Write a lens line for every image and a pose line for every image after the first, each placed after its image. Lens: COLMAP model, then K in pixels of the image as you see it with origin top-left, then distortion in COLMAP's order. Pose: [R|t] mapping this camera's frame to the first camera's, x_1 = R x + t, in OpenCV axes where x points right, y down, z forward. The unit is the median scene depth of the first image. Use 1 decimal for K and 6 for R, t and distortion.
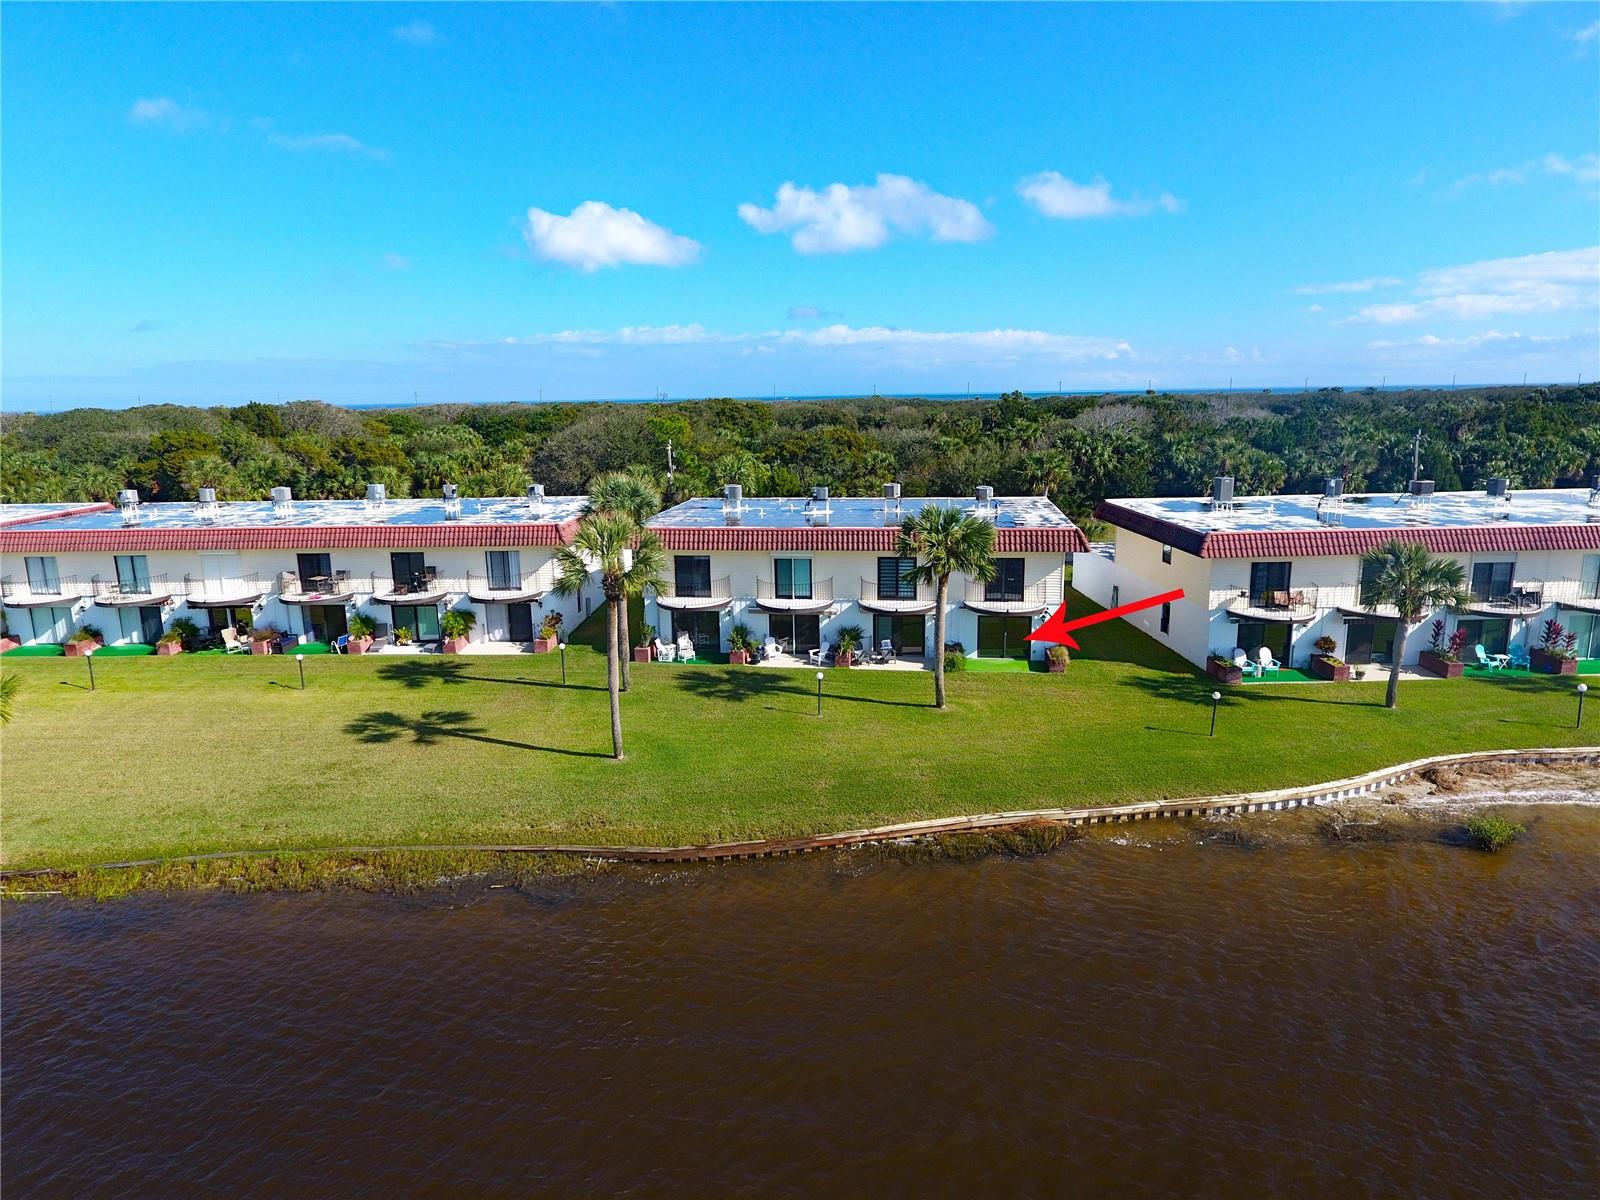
lens RADIAL K [[938.0, 0, 785.9], [0, 938.0, 573.6], [0, 0, 1]] dist [-0.005248, -0.002534]
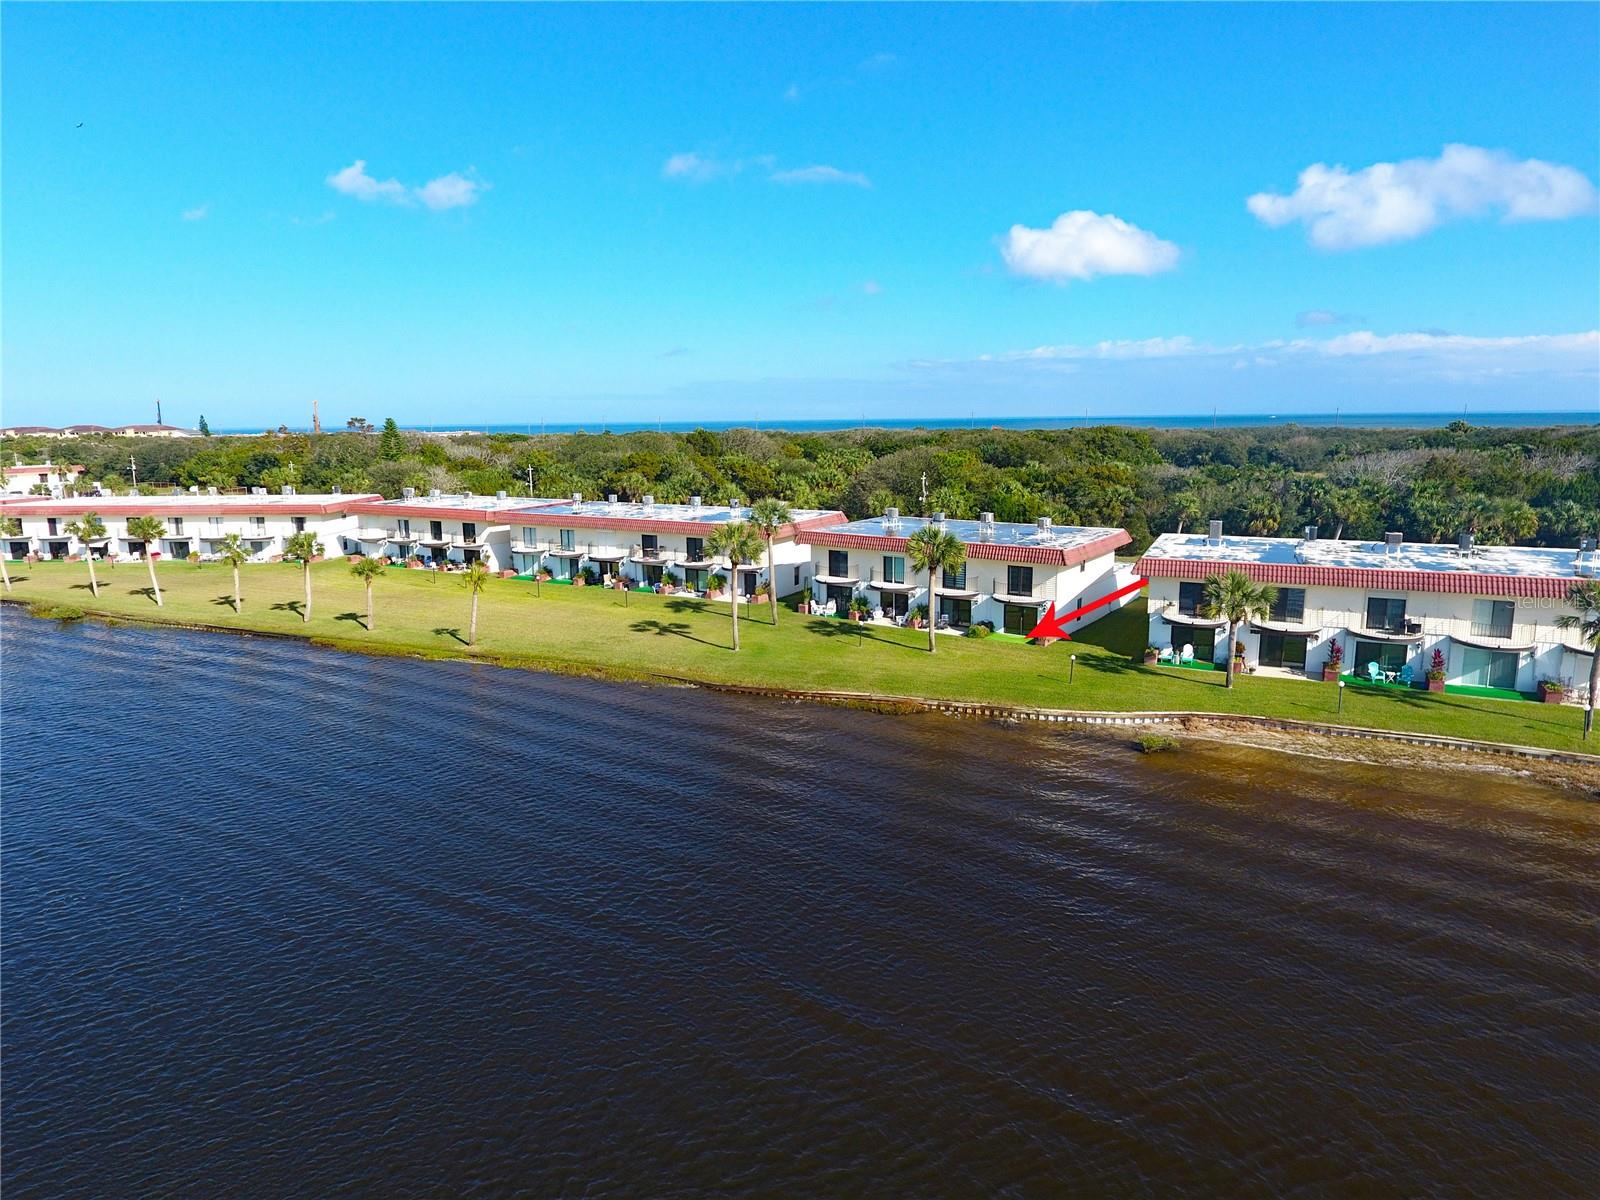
lens RADIAL K [[938.0, 0, 785.9], [0, 938.0, 573.6], [0, 0, 1]] dist [-0.005248, -0.002534]
pose [[0.886467, 0.082176, -0.455437, 0.521847], [-0.089760, 0.995951, 0.004993, 0.018536], [0.454003, 0.036454, 0.890254, -0.435654]]
